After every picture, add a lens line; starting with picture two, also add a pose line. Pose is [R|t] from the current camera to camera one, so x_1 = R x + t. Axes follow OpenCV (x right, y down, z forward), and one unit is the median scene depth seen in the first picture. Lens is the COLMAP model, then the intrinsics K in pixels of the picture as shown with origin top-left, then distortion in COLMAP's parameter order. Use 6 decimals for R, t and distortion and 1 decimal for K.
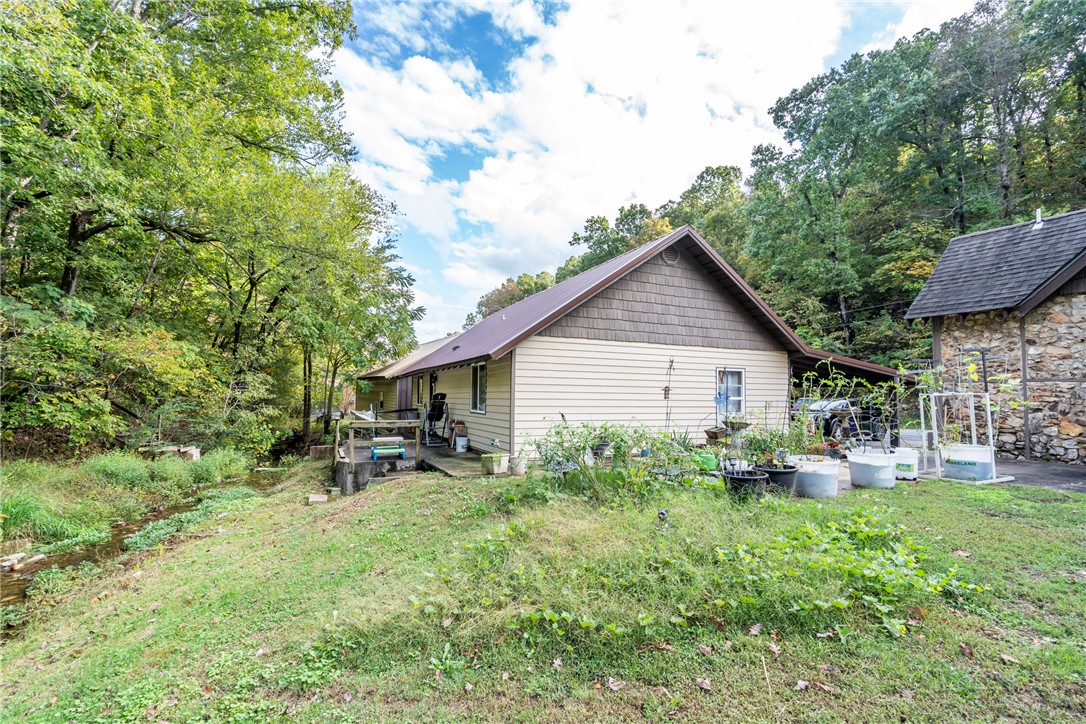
lens RADIAL K [[480.6, 0, 543.0], [0, 480.6, 362.0], [0, 0, 1]] dist [-0.000508, 0.000058]
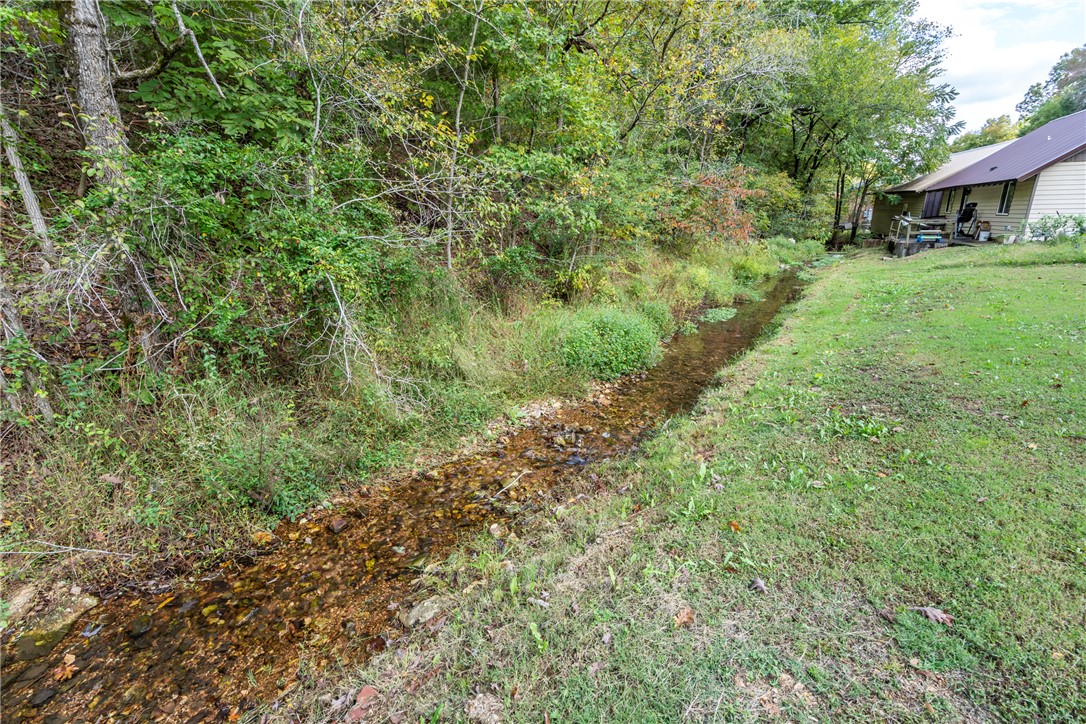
lens RADIAL K [[497.1, 0, 538.4], [0, 497.1, 360.6], [0, 0, 1]] dist [0.002482, 0.000670]
pose [[0.632868, 0.204069, -0.746883, 0.181986], [0.073871, 0.944326, 0.320610, -0.065649], [0.770728, -0.258077, 0.582559, -1.026686]]
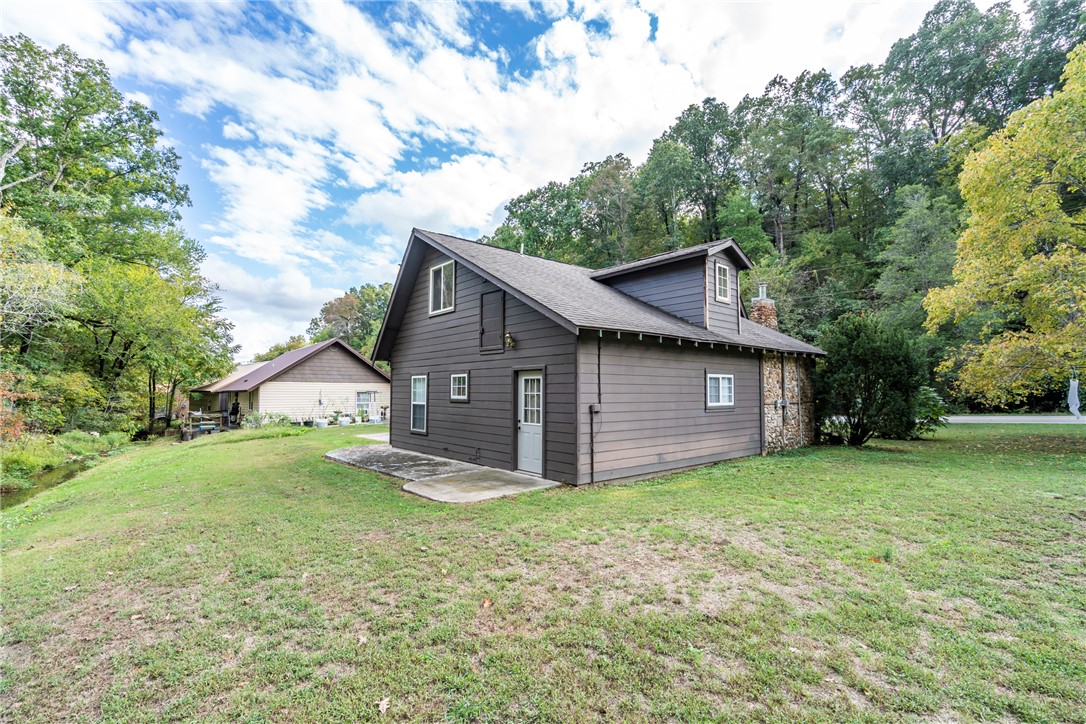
lens RADIAL K [[497.1, 0, 538.4], [0, 497.1, 360.6], [0, 0, 1]] dist [0.002482, 0.000670]
pose [[0.969731, 0.005630, 0.244110, 0.545263], [-0.005474, 0.999984, -0.001315, -0.124754], [-0.244113, -0.000061, 0.969747, -1.474542]]
